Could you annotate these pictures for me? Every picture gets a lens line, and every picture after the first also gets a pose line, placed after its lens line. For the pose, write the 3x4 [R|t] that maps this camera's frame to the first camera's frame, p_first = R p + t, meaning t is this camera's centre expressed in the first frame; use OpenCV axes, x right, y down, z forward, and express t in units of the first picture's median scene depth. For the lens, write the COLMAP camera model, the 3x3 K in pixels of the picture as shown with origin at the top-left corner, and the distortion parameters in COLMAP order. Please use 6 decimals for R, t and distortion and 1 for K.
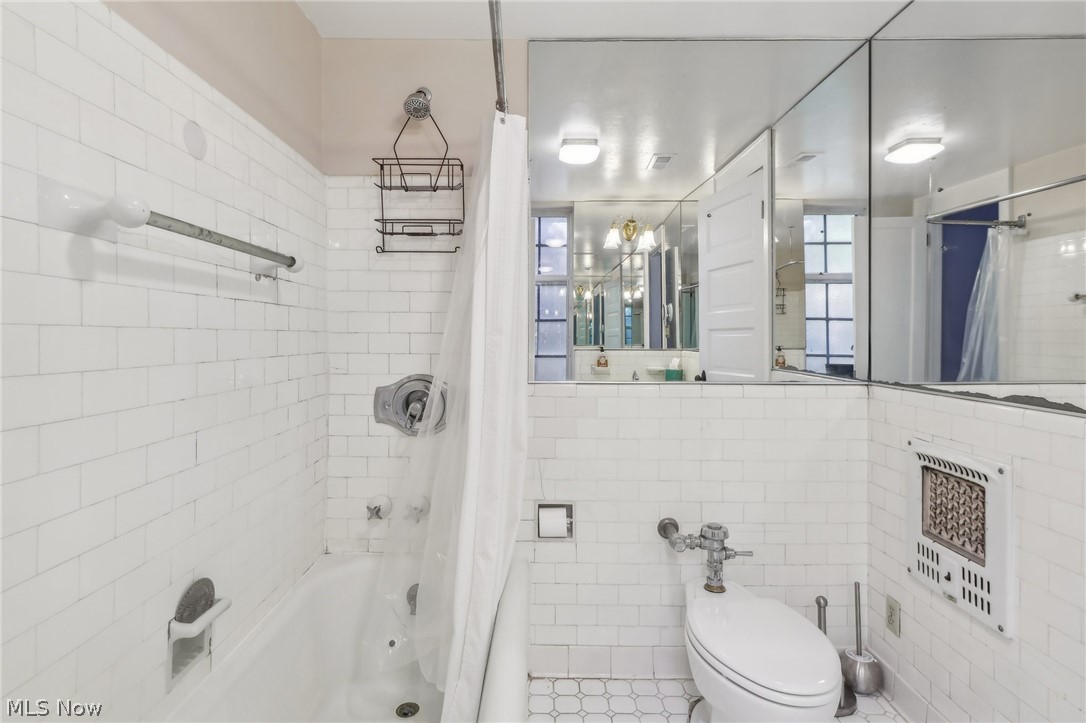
lens RADIAL K [[546.6, 0, 541.7], [0, 546.6, 336.2], [0, 0, 1]] dist [-0.000745, -0.001432]
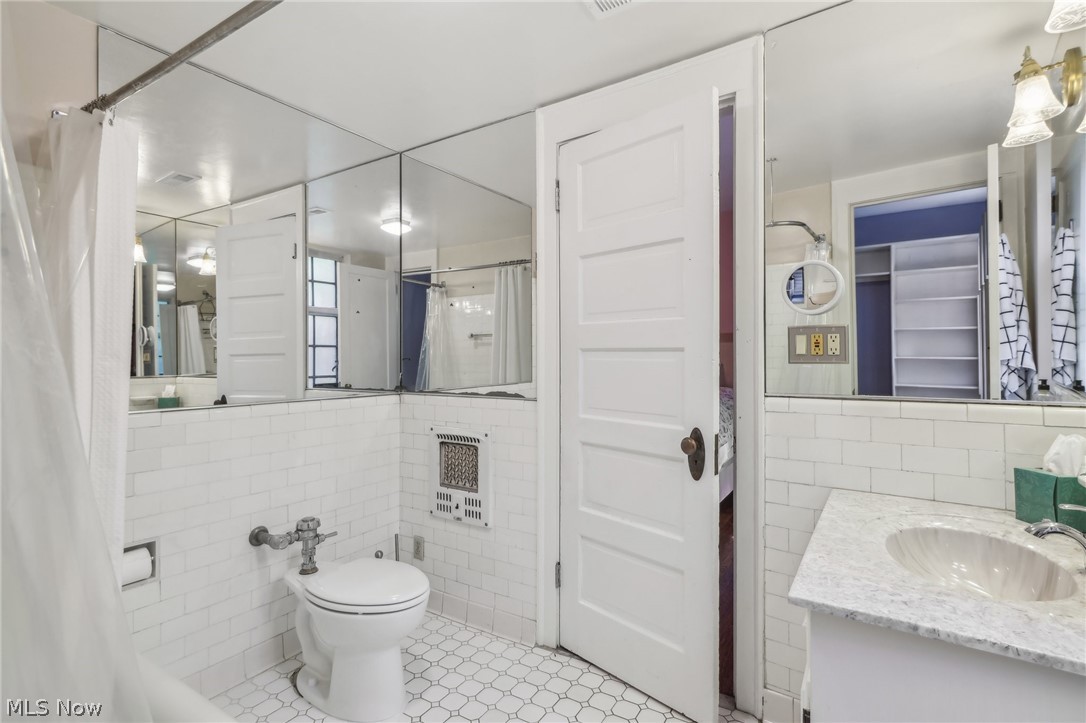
lens RADIAL K [[525.1, 0, 543.2], [0, 525.1, 356.8], [0, 0, 1]] dist [0.004851, -0.001986]
pose [[0.533320, -0.001079, 0.845913, -0.384727], [0.007573, 0.999965, -0.003499, -0.000412], [-0.845880, 0.008272, 0.533310, -0.052666]]
